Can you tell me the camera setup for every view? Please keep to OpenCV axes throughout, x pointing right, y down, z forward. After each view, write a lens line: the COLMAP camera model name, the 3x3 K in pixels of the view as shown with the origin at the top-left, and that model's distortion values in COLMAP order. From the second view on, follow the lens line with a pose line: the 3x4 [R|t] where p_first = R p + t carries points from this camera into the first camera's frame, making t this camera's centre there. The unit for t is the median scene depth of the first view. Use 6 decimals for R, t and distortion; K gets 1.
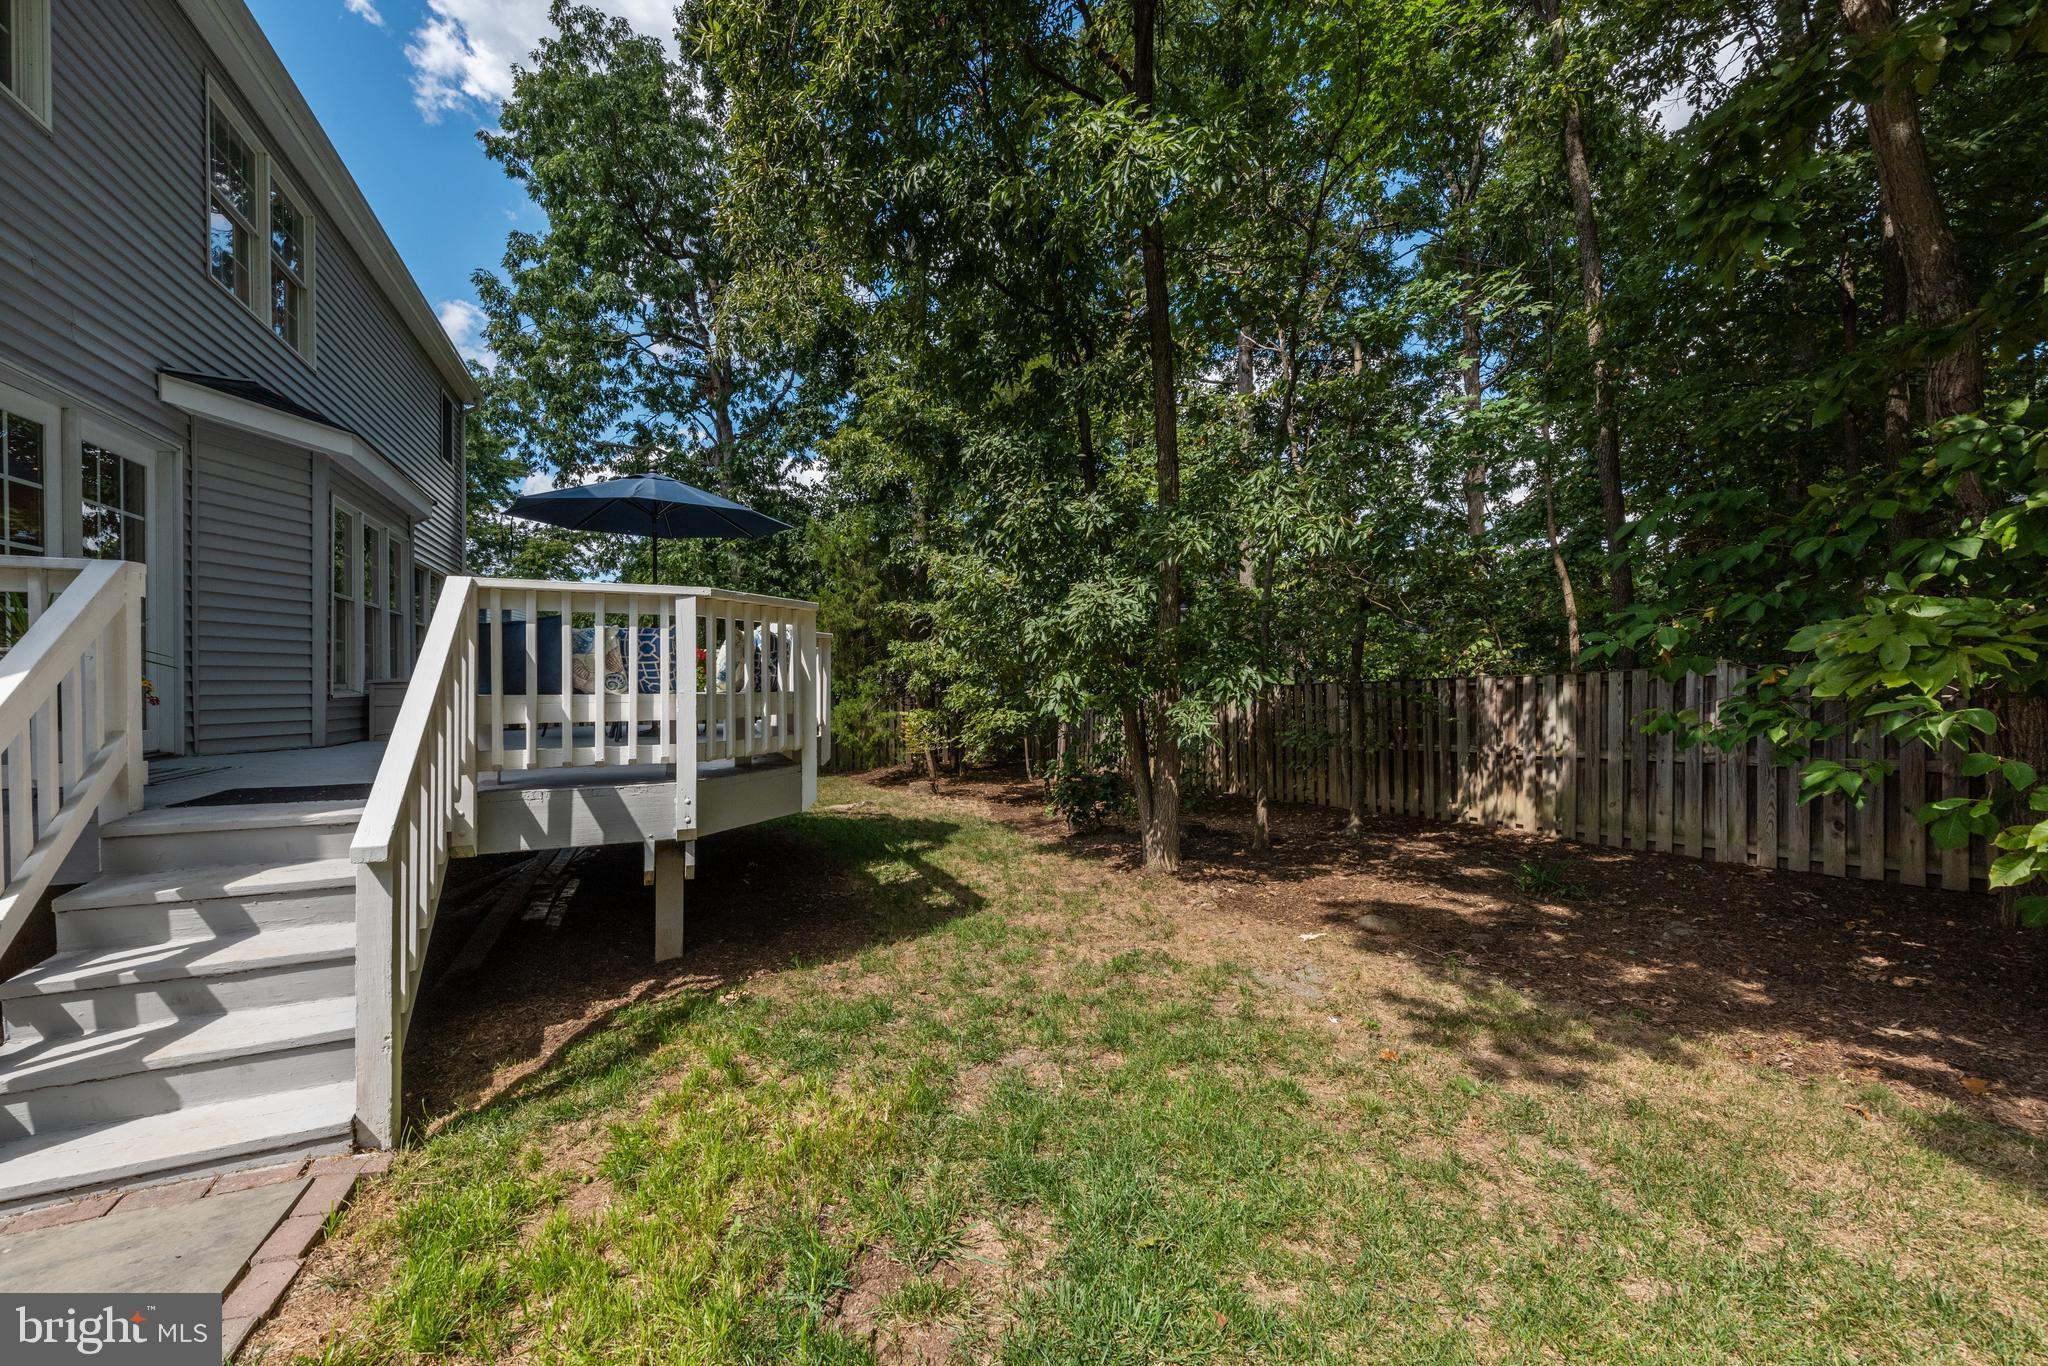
lens RADIAL K [[808.0, 0, 1024.0], [0, 808.0, 683.0], [0, 0, 1]] dist [0.013203, 0.000012]
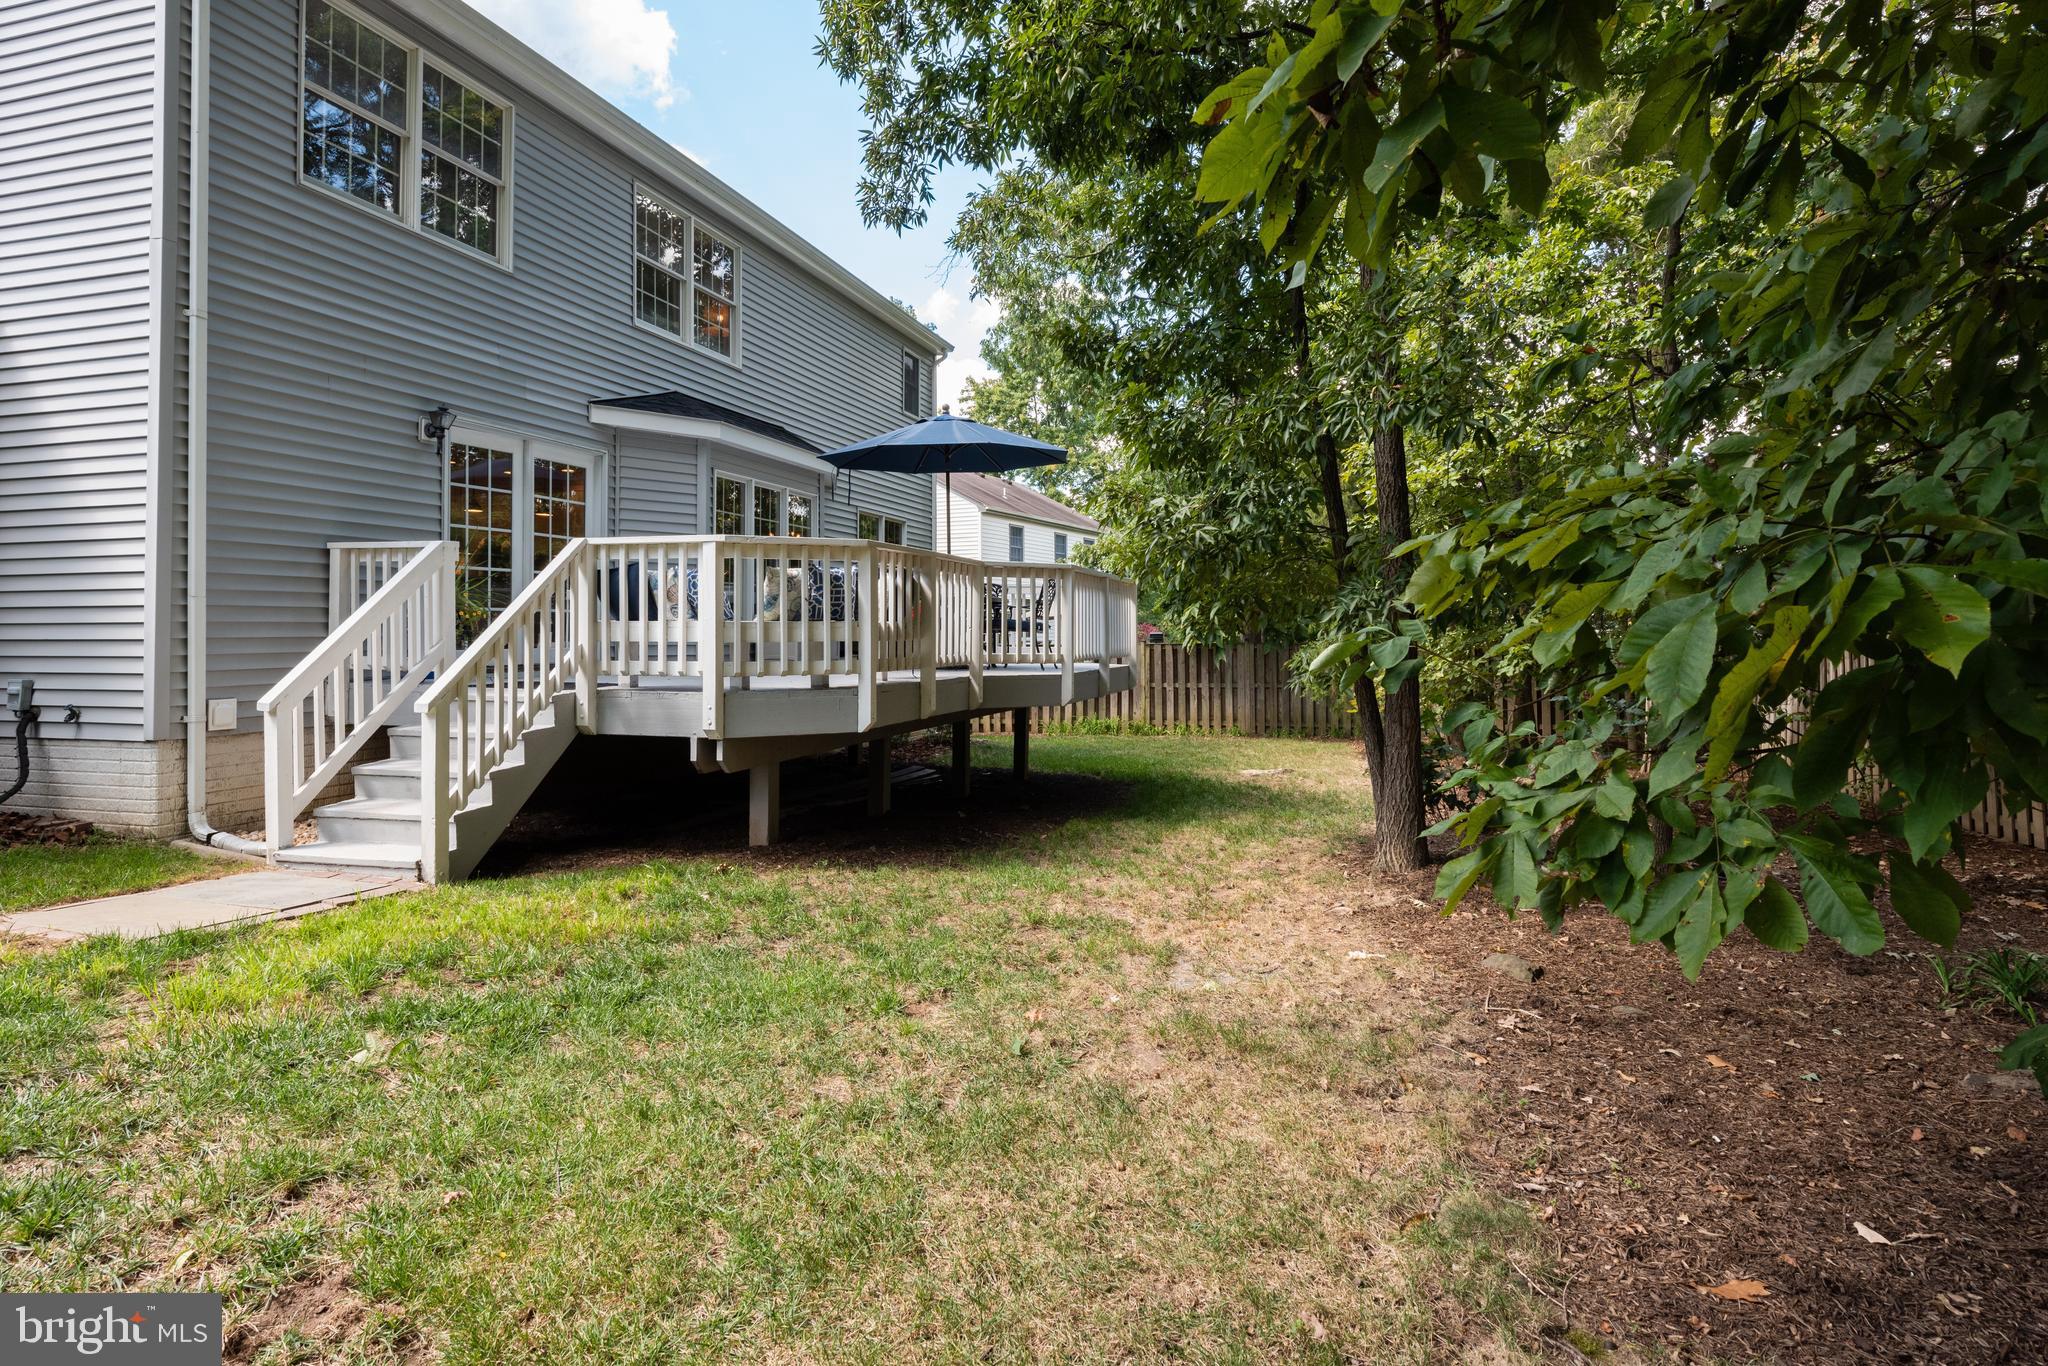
lens RADIAL K [[1099.7, 0, 1025.7], [0, 1099.7, 613.3], [0, 0, 1]] dist [-0.000366, -0.000081]
pose [[0.757638, -0.007426, -0.652633, 1.049224], [0.000554, 0.999942, -0.010734, 0.019455], [0.652675, 0.007770, 0.757598, 0.041674]]
